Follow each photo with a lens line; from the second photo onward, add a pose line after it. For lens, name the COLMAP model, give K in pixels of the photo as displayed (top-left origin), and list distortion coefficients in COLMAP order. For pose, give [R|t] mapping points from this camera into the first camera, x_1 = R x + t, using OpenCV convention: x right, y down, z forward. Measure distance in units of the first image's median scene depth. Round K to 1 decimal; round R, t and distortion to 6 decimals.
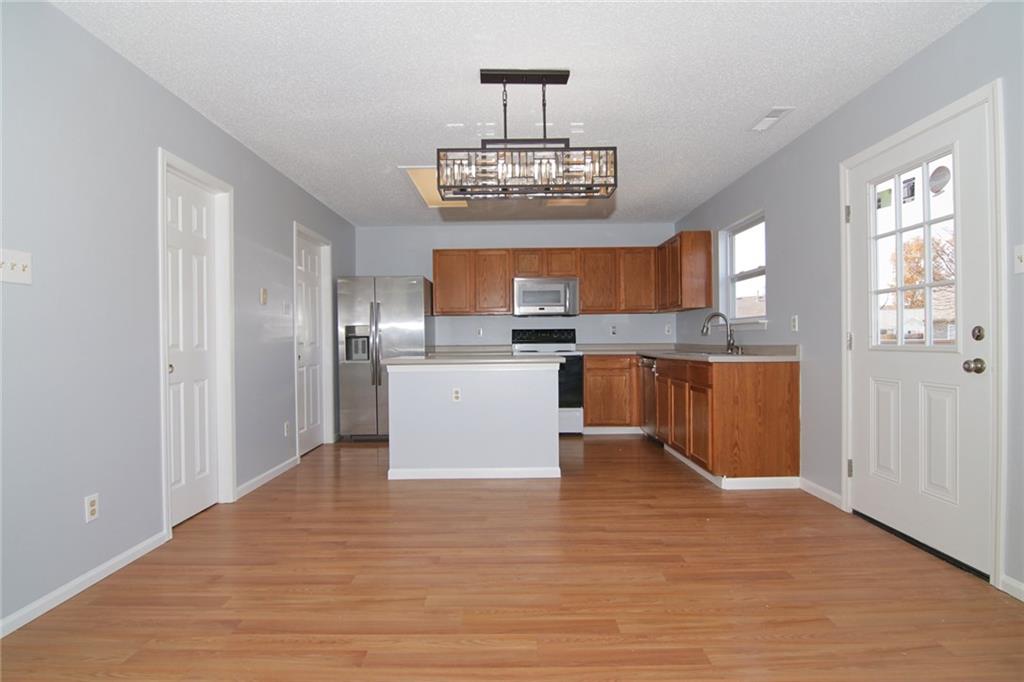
lens RADIAL K [[518.6, 0, 505.3], [0, 518.6, 342.7], [0, 0, 1]] dist [-0.007009, -0.002449]
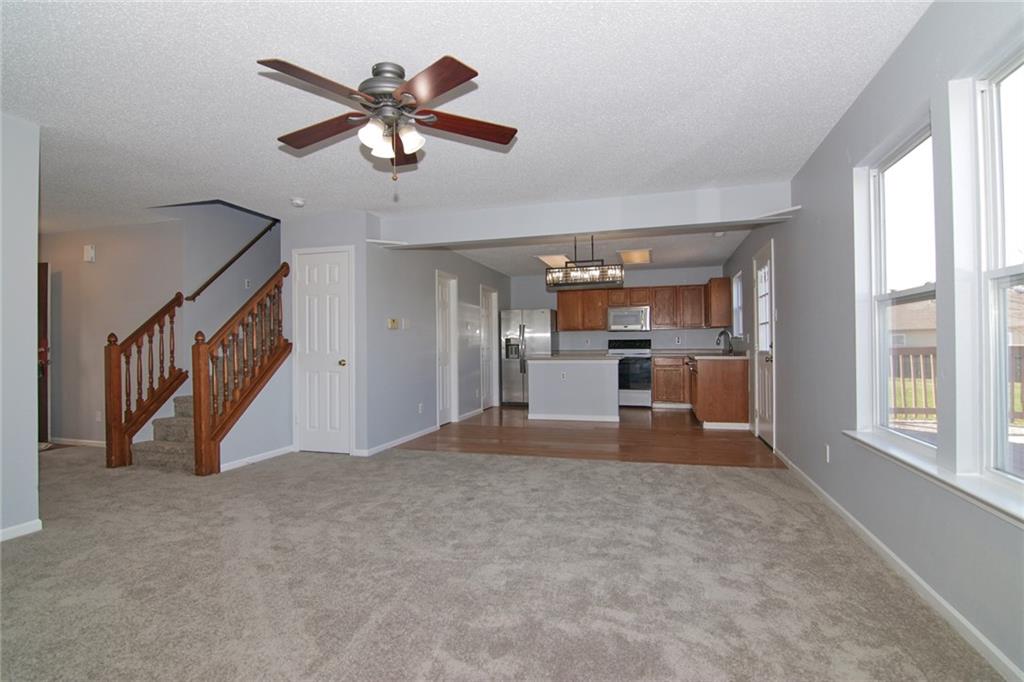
lens RADIAL K [[518.6, 0, 505.4], [0, 518.6, 344.0], [0, 0, 1]] dist [-0.007009, -0.002449]
pose [[0.960173, -0.000649, -0.279407, 0.191018], [-0.001364, 0.999974, -0.007011, -0.002494], [0.279405, 0.007113, 0.960147, -0.723680]]
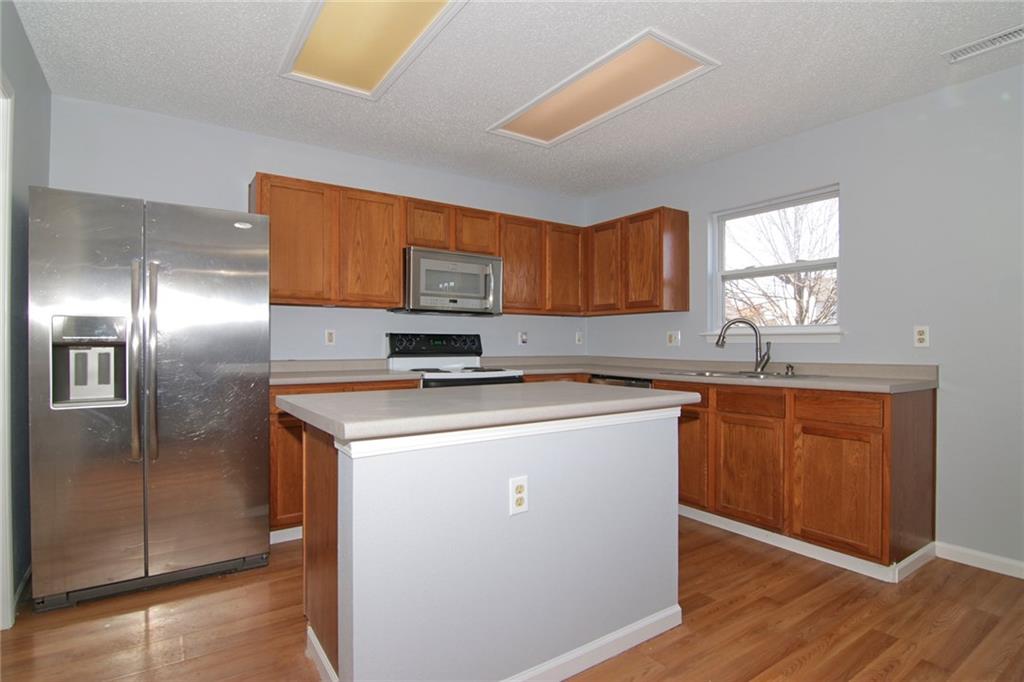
lens RADIAL K [[518.6, 0, 507.8], [0, 518.6, 340.3], [0, 0, 1]] dist [-0.007009, -0.002449]
pose [[0.822115, 0.015217, 0.569119, -0.273848], [-0.008784, 0.999863, -0.014045, -0.012865], [-0.569254, 0.006548, 0.822135, 0.543782]]
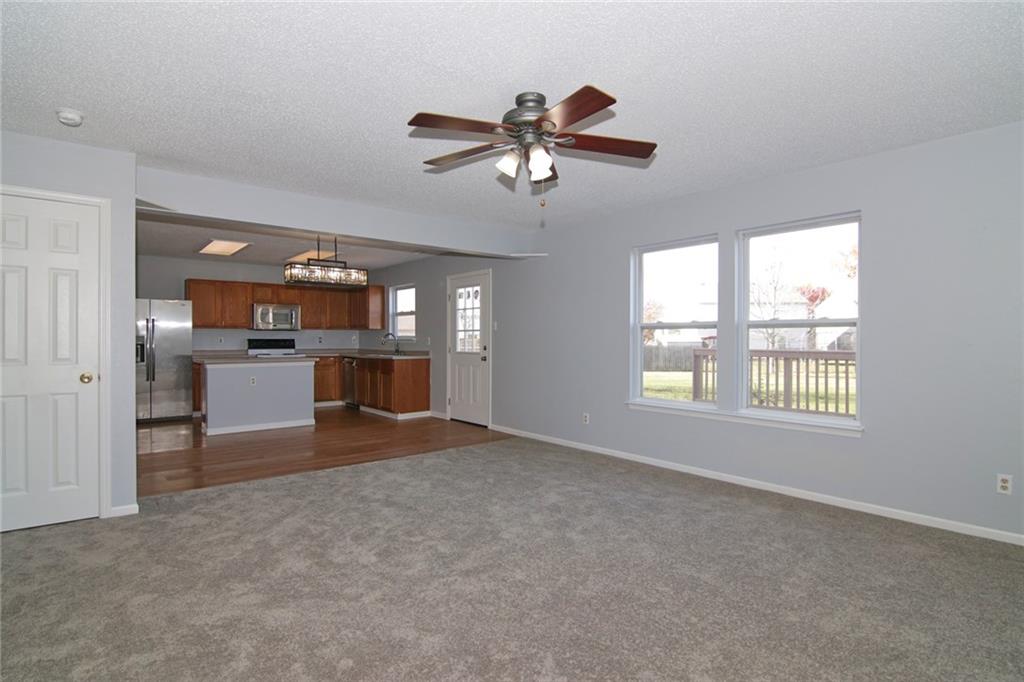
lens RADIAL K [[518.6, 0, 508.0], [0, 518.6, 342.9], [0, 0, 1]] dist [-0.007009, -0.002449]
pose [[0.766058, 0.005633, 0.642747, -0.442747], [-0.005503, 0.999982, -0.002205, -0.019553], [-0.642748, -0.001847, 0.766075, -0.669724]]
